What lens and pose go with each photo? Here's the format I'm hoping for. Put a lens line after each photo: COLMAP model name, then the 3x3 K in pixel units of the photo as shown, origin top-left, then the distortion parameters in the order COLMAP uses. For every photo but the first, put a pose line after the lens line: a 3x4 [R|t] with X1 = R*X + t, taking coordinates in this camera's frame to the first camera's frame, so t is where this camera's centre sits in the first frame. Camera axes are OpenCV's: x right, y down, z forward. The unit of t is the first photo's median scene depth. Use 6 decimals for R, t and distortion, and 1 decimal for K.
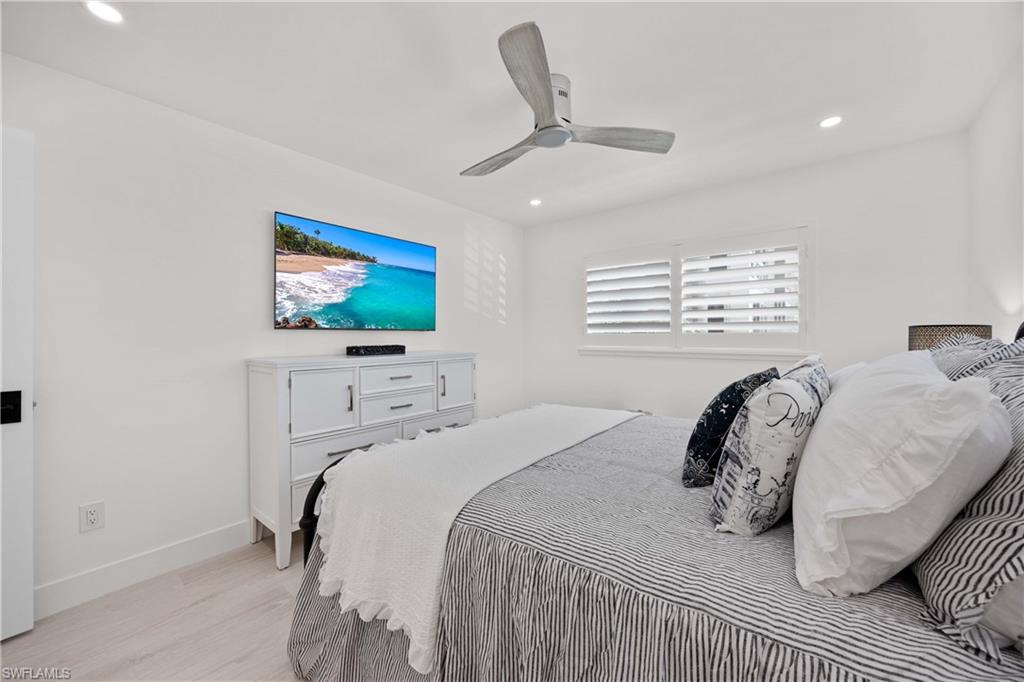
lens RADIAL K [[395.8, 0, 509.9], [0, 395.8, 334.2], [0, 0, 1]] dist [-0.000119, -0.000024]
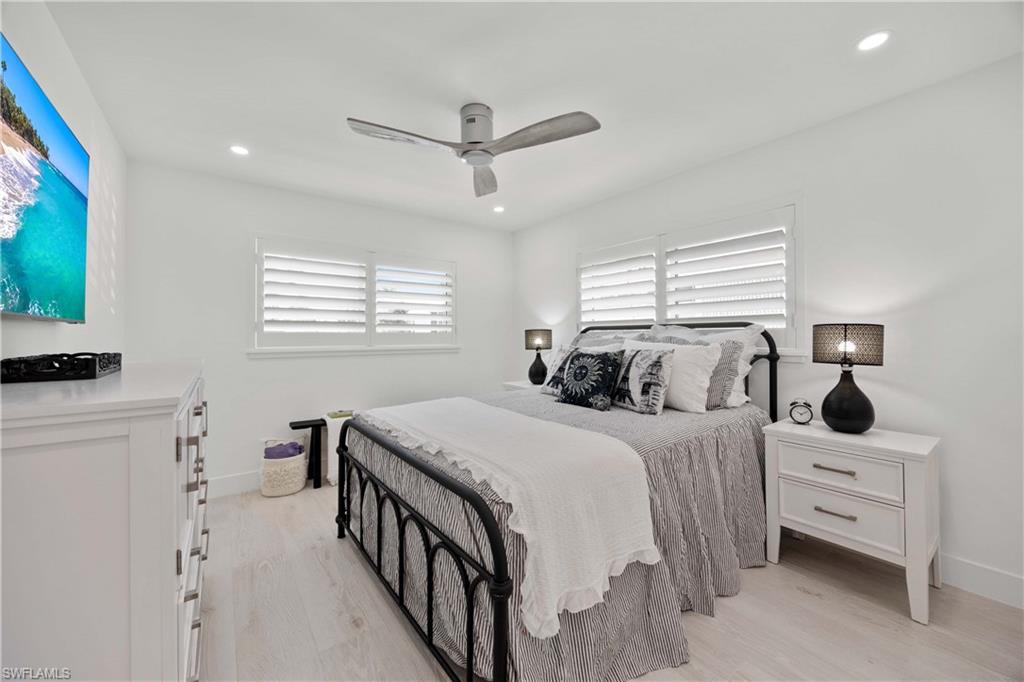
lens RADIAL K [[402.1, 0, 506.0], [0, 402.1, 343.7], [0, 0, 1]] dist [0.000182, -0.000059]
pose [[0.214310, -0.019401, 0.976573, -0.669674], [-0.003963, 0.999777, 0.020731, 0.003794], [-0.976758, -0.008313, 0.214186, 0.447226]]
